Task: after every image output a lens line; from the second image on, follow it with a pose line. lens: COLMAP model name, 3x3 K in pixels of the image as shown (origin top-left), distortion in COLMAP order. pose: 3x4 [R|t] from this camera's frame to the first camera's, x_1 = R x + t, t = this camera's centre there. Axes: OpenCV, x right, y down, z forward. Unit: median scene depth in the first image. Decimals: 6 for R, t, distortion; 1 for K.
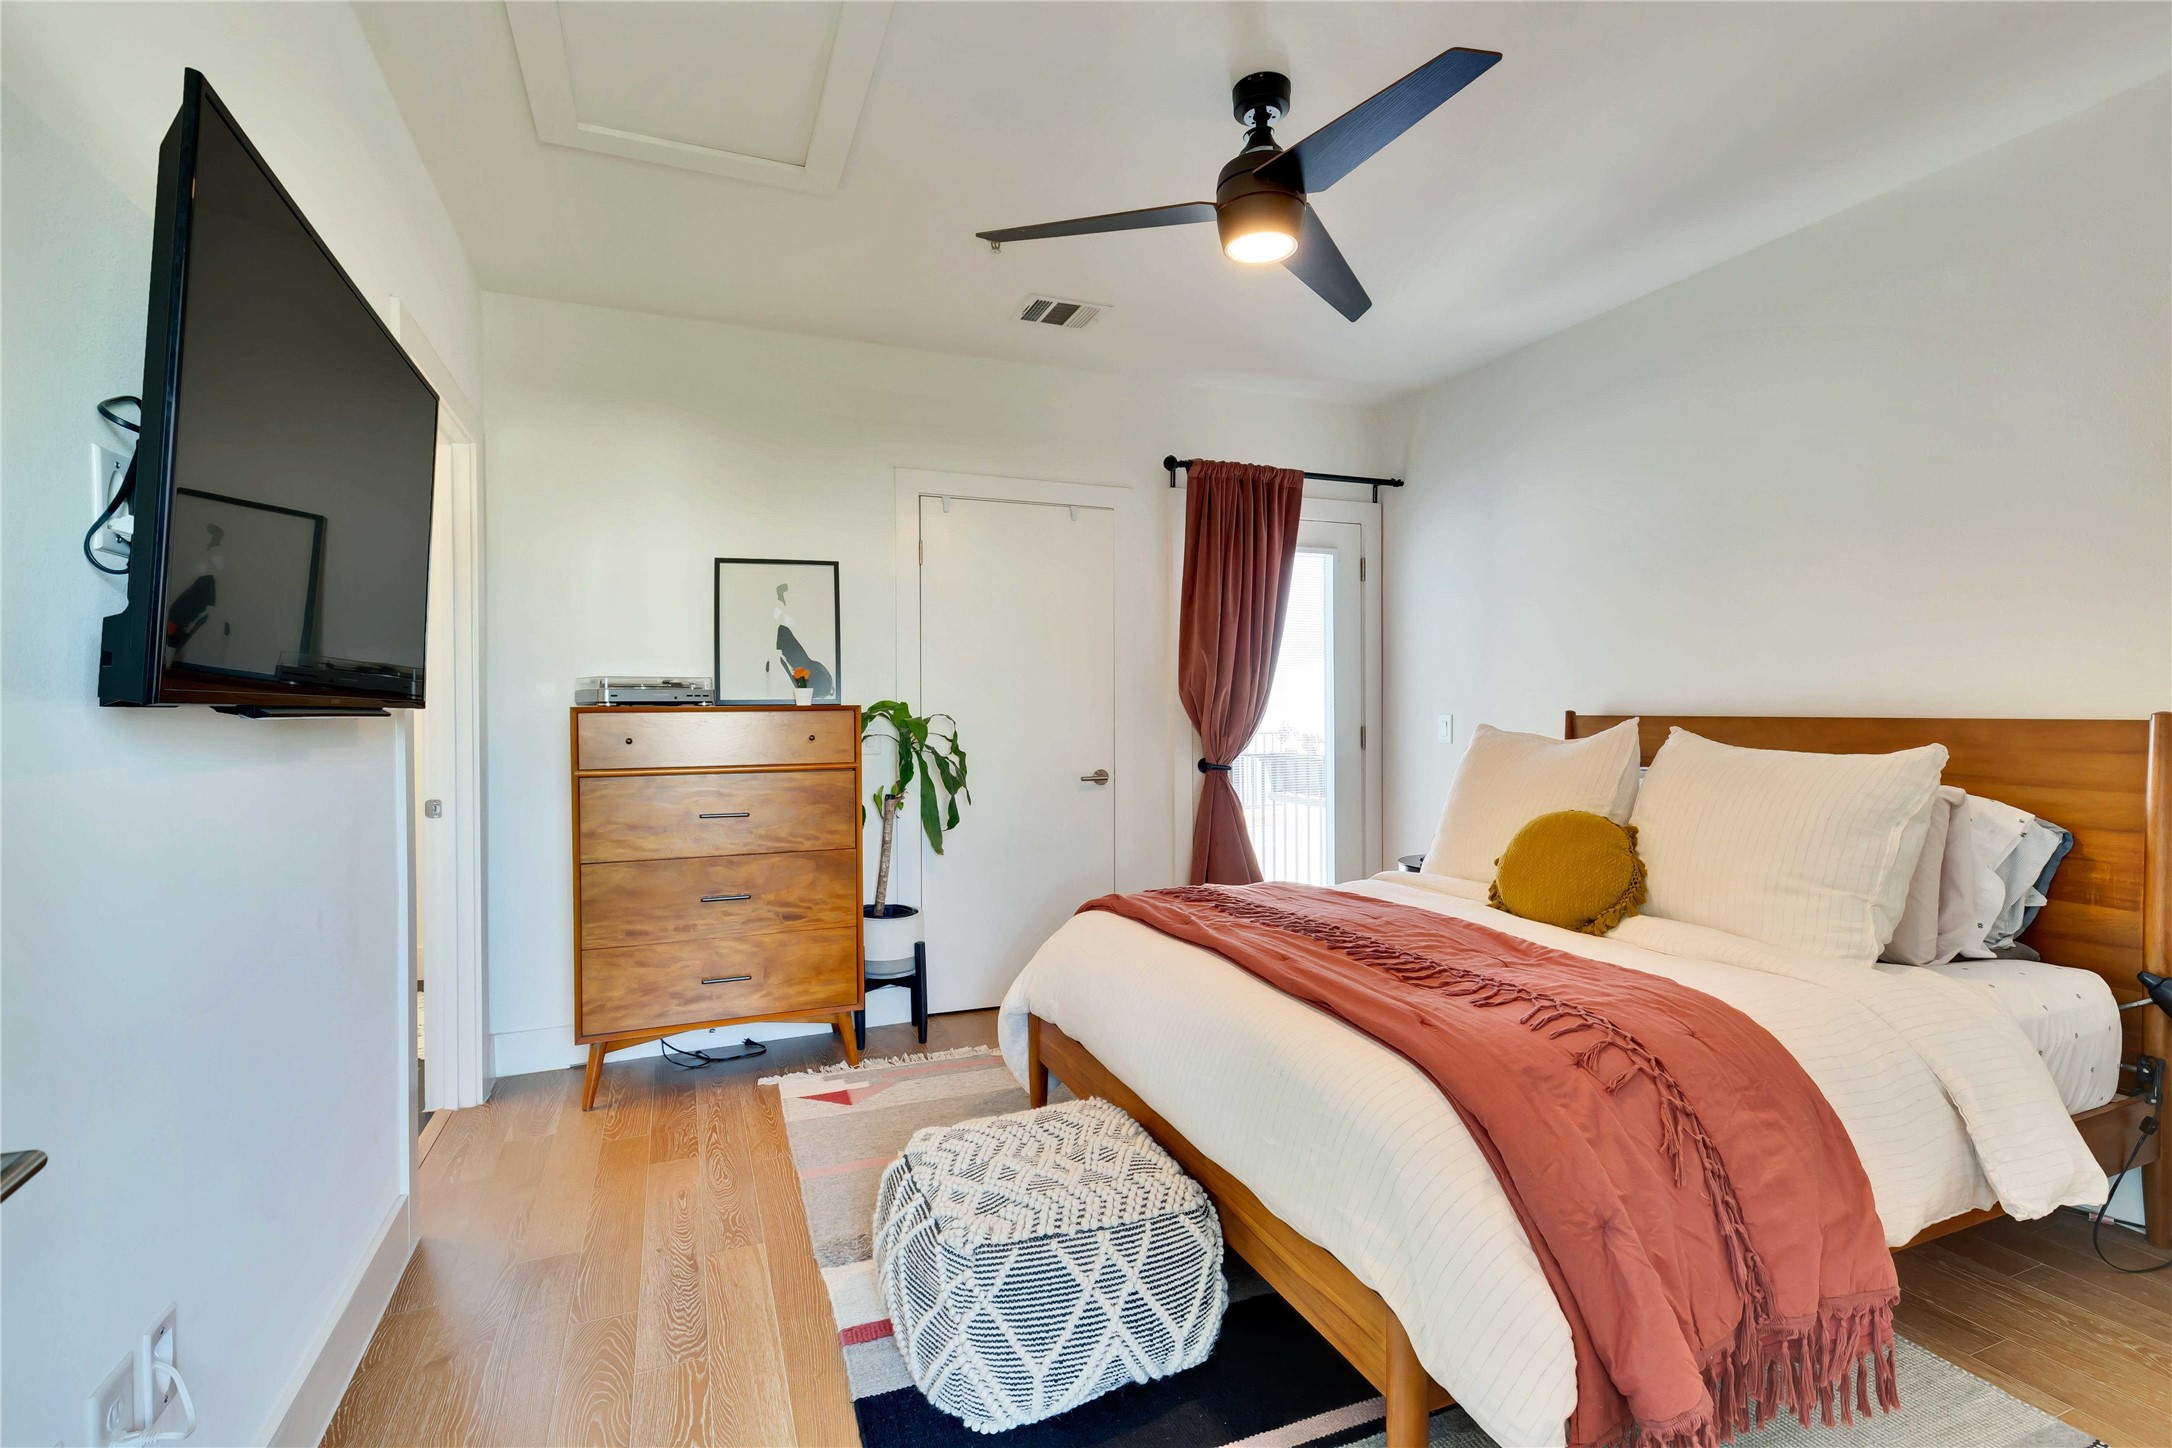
lens RADIAL K [[970.2, 0, 1084.6], [0, 970.2, 719.3], [0, 0, 1]] dist [0.002574, -0.000122]
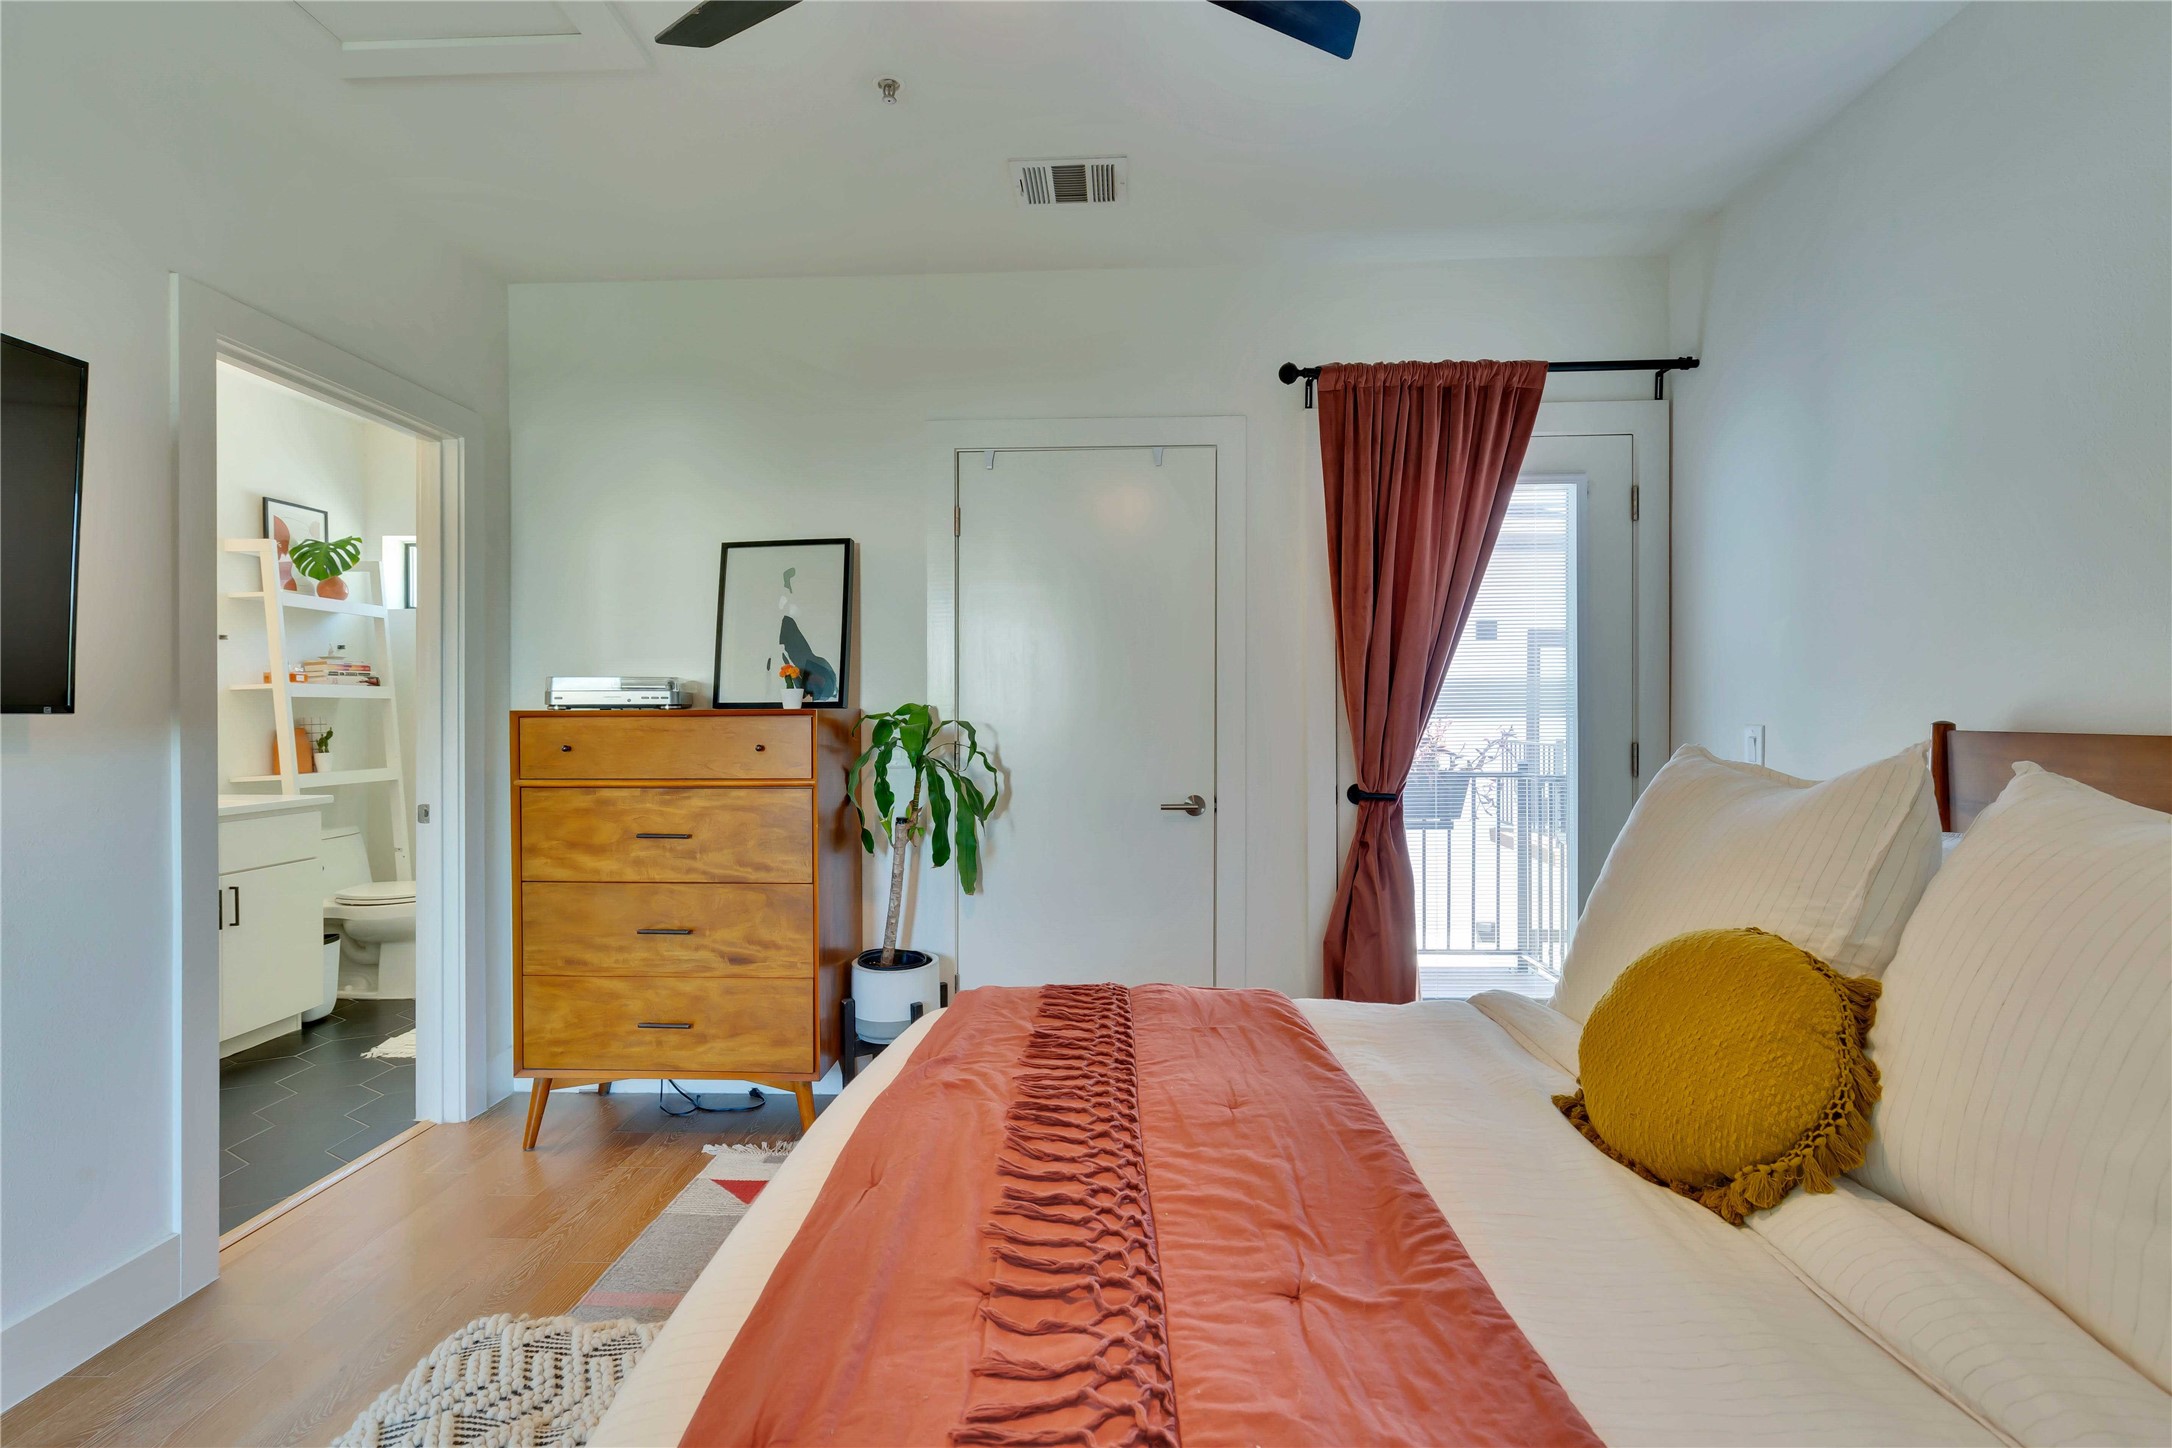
lens RADIAL K [[1004.4, 0, 1082.0], [0, 1004.4, 718.8], [0, 0, 1]] dist [-0.002841, -0.000456]
pose [[0.908596, 0.006154, -0.417630, 0.300618], [-0.007301, 0.999973, -0.001149, -0.006475], [0.417612, 0.004093, 0.908616, 0.298223]]
